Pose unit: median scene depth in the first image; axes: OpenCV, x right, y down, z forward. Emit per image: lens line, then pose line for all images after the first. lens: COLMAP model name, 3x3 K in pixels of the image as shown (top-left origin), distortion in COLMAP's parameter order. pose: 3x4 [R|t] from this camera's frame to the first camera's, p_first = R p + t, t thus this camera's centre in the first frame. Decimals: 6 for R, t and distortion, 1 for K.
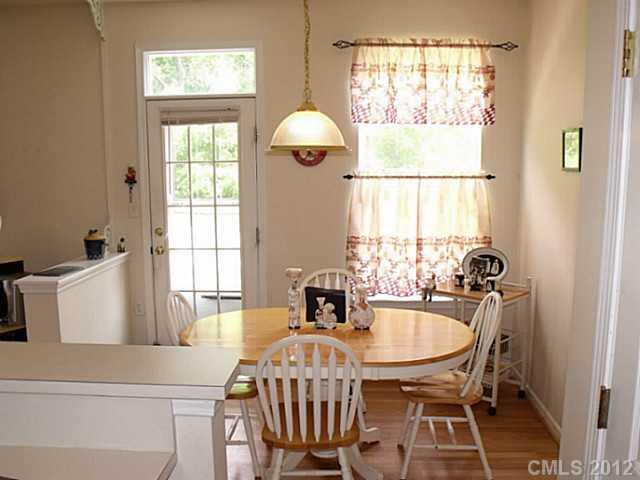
lens RADIAL K [[641.0, 0, 323.0], [0, 641.0, 261.3], [0, 0, 1]] dist [-0.228877, 0.259912]
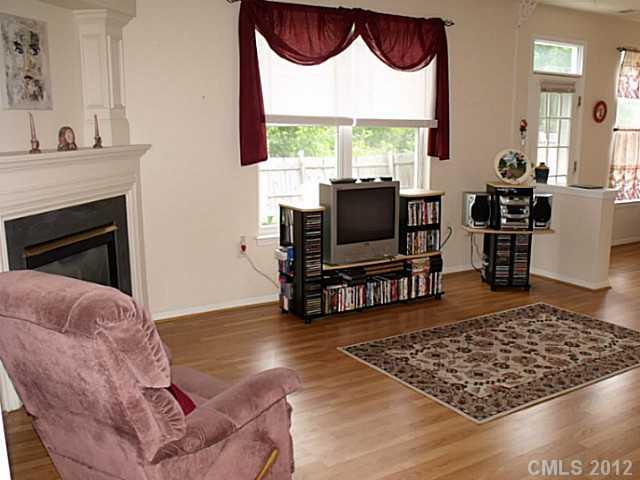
lens RADIAL K [[641.0, 0, 323.0], [0, 641.0, 261.3], [0, 0, 1]] dist [-0.228877, 0.259912]
pose [[0.824730, -0.114473, 0.553820, -1.519535], [0.087852, 0.993344, 0.074496, 0.023888], [-0.558662, -0.012785, 0.829297, 0.081652]]
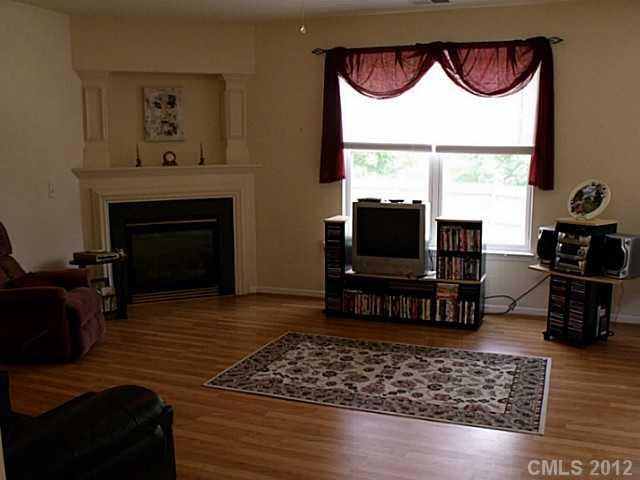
lens RADIAL K [[641.0, 0, 323.0], [0, 641.0, 261.3], [0, 0, 1]] dist [-0.228877, 0.259912]
pose [[0.946203, 0.056861, -0.318540, -0.585002], [-0.054177, 0.998382, 0.017285, 0.072174], [0.319007, 0.000903, 0.947752, -0.224609]]
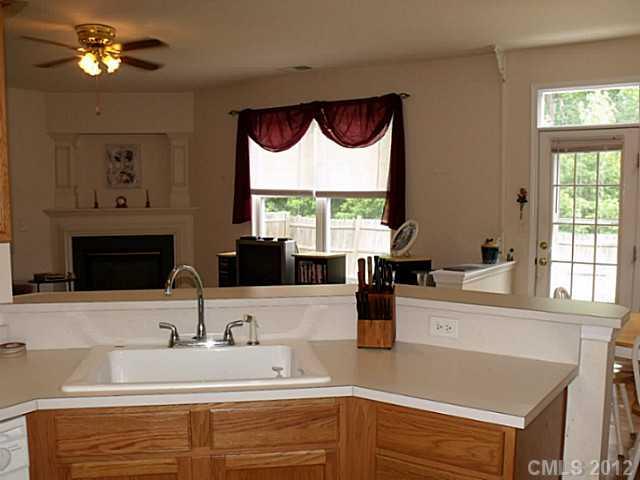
lens RADIAL K [[641.0, 0, 323.0], [0, 641.0, 261.3], [0, 0, 1]] dist [-0.228877, 0.259912]
pose [[0.848327, 0.059108, -0.526163, -0.000844], [-0.088844, 0.995550, -0.031404, 0.055047], [0.521966, 0.073388, 0.849804, -0.177890]]
